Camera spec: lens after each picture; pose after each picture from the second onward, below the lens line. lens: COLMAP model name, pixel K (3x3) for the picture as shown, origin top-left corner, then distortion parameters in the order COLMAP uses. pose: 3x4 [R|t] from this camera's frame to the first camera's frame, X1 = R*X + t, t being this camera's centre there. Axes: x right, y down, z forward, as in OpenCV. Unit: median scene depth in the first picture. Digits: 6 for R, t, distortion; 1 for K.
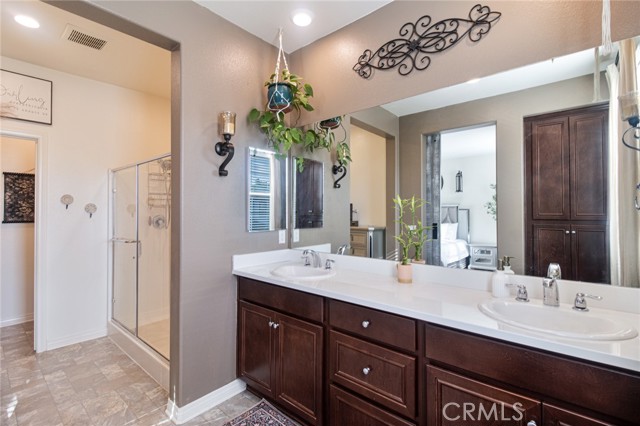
lens RADIAL K [[295.1, 0, 319.1], [0, 295.1, 213.0], [0, 0, 1]] dist [0.000819, -0.005365]
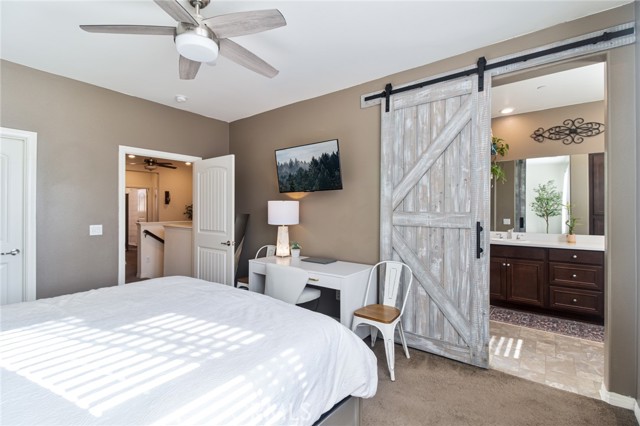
lens RADIAL K [[295.1, 0, 317.7], [0, 295.1, 210.2], [0, 0, 1]] dist [0.000819, -0.005365]
pose [[0.999108, 0.005214, 0.041894, -1.529672], [-0.005314, 0.999983, 0.002283, 0.001366], [-0.041881, -0.002503, 0.999119, -0.987198]]
